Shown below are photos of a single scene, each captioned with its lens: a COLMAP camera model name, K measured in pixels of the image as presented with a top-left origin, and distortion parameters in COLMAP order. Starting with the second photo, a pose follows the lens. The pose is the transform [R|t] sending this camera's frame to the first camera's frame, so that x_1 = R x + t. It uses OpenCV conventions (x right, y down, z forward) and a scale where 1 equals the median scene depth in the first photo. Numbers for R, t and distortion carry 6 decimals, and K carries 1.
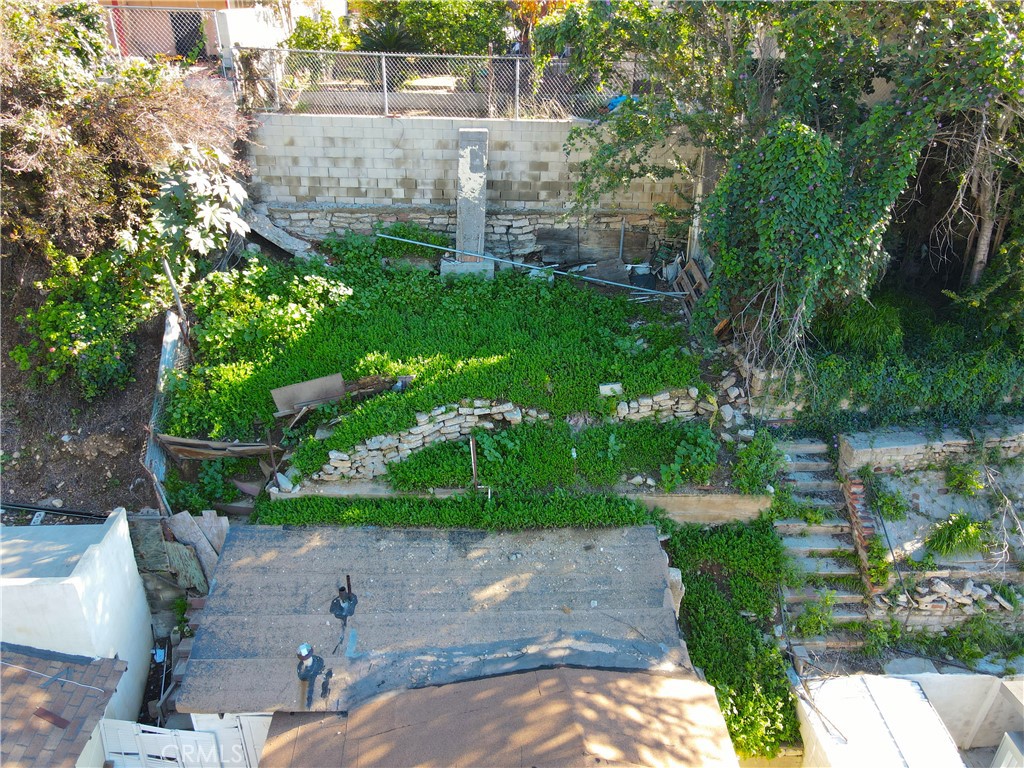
lens RADIAL K [[756.4, 0, 499.3], [0, 756.4, 366.7], [0, 0, 1]] dist [0.000757, 0.002848]
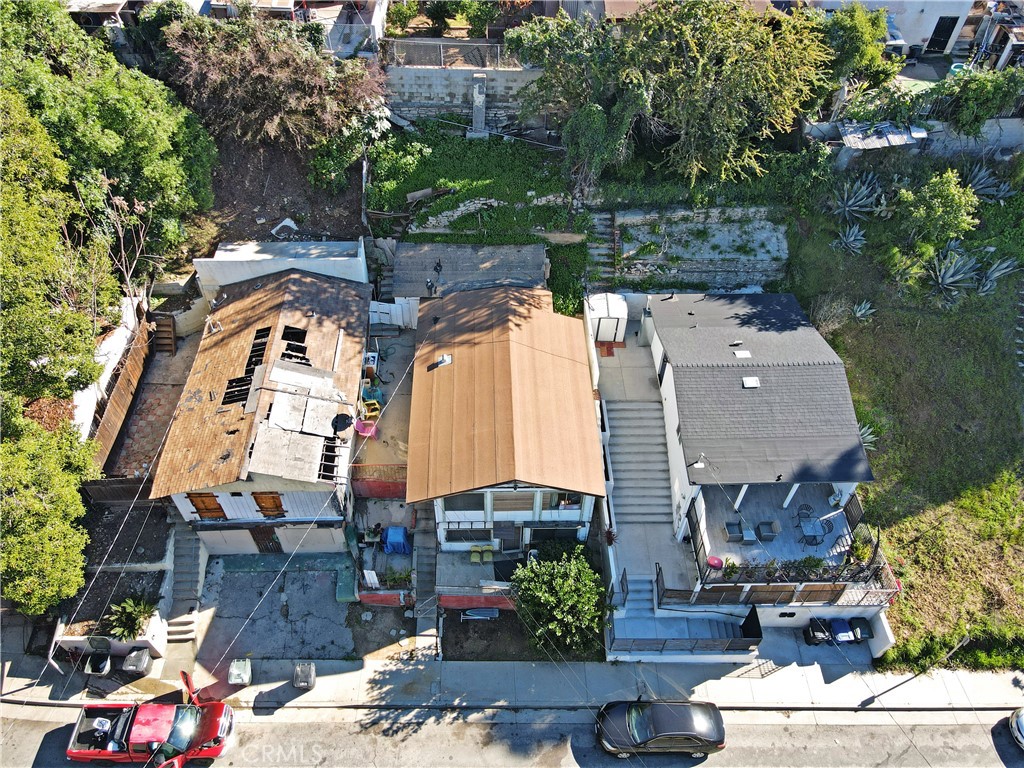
lens RADIAL K [[751.5, 0, 505.0], [0, 751.5, 371.7], [0, 0, 1]] dist [0.016475, 0.001173]
pose [[0.999898, 0.012324, -0.007279, 0.082743], [-0.008796, 0.930289, 0.366723, -0.361356], [0.011291, -0.366621, 0.930302, -1.721080]]
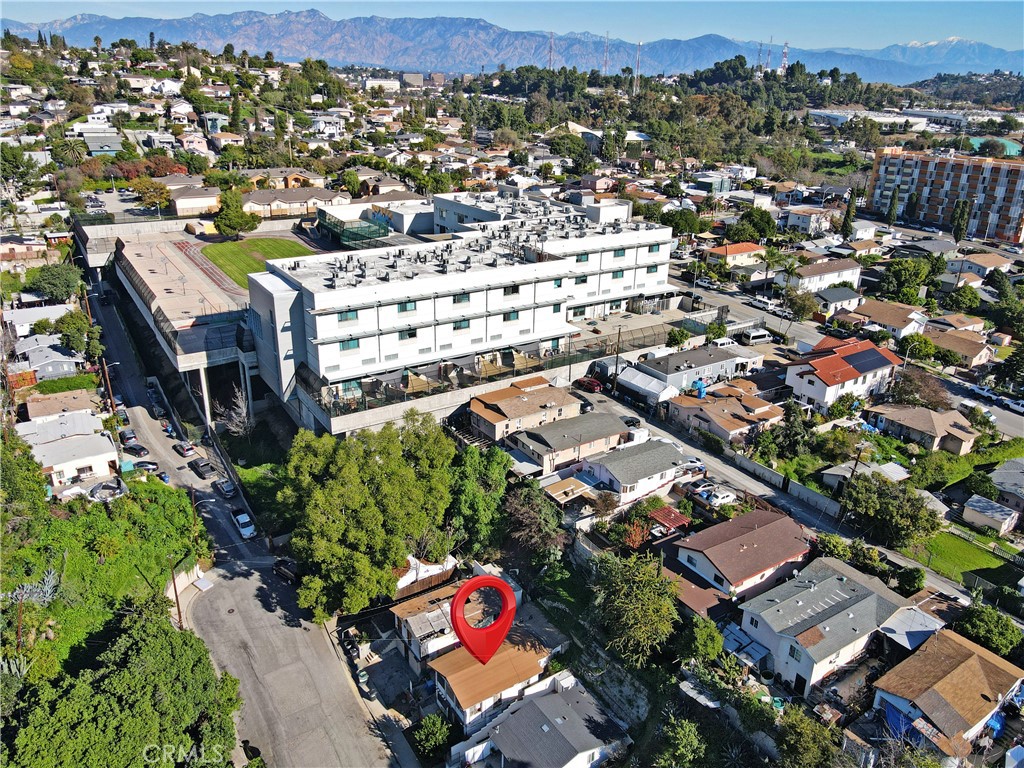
lens RADIAL K [[729.3, 0, 495.5], [0, 729.3, 382.9], [0, 0, 1]] dist [-0.001626, -0.000447]
pose [[0.503455, 0.323019, -0.801369, 3.766231], [-0.389162, 0.912857, 0.123469, -2.072323], [0.771418, 0.249702, 0.585289, -3.269945]]
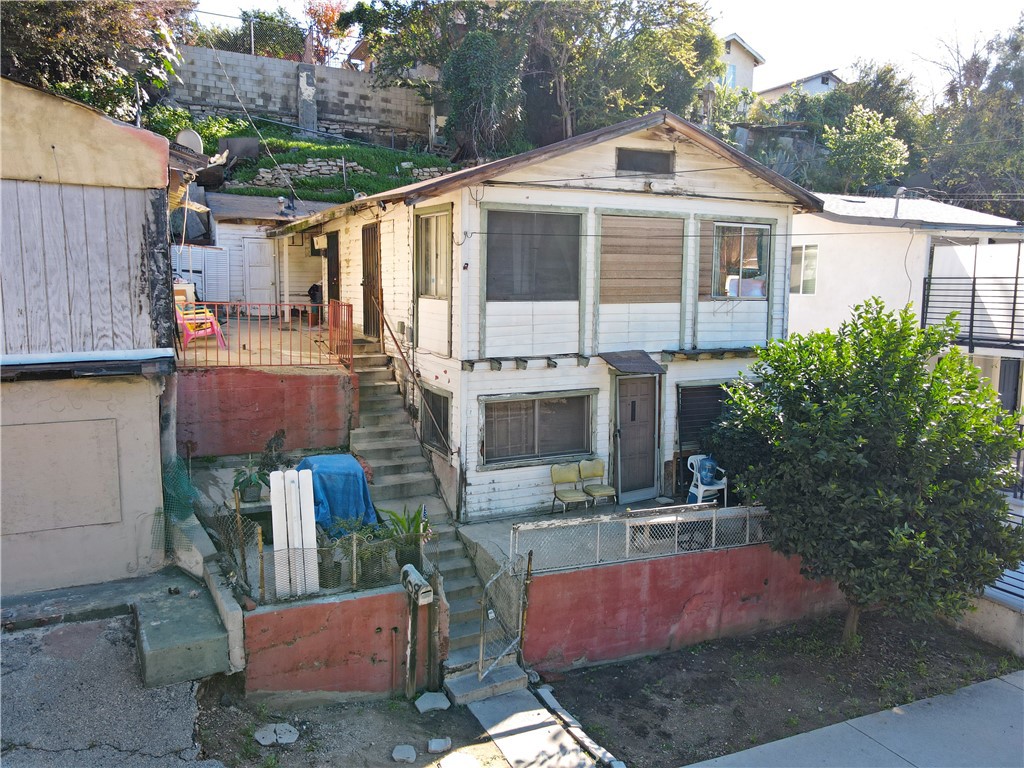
lens RADIAL K [[751.5, 0, 505.0], [0, 751.5, 371.7], [0, 0, 1]] dist [0.016475, 0.001173]
pose [[0.915073, -0.047097, 0.400529, -0.400429], [0.179896, 0.936542, -0.300876, 1.115261], [-0.360942, 0.347377, 0.865477, -0.513372]]
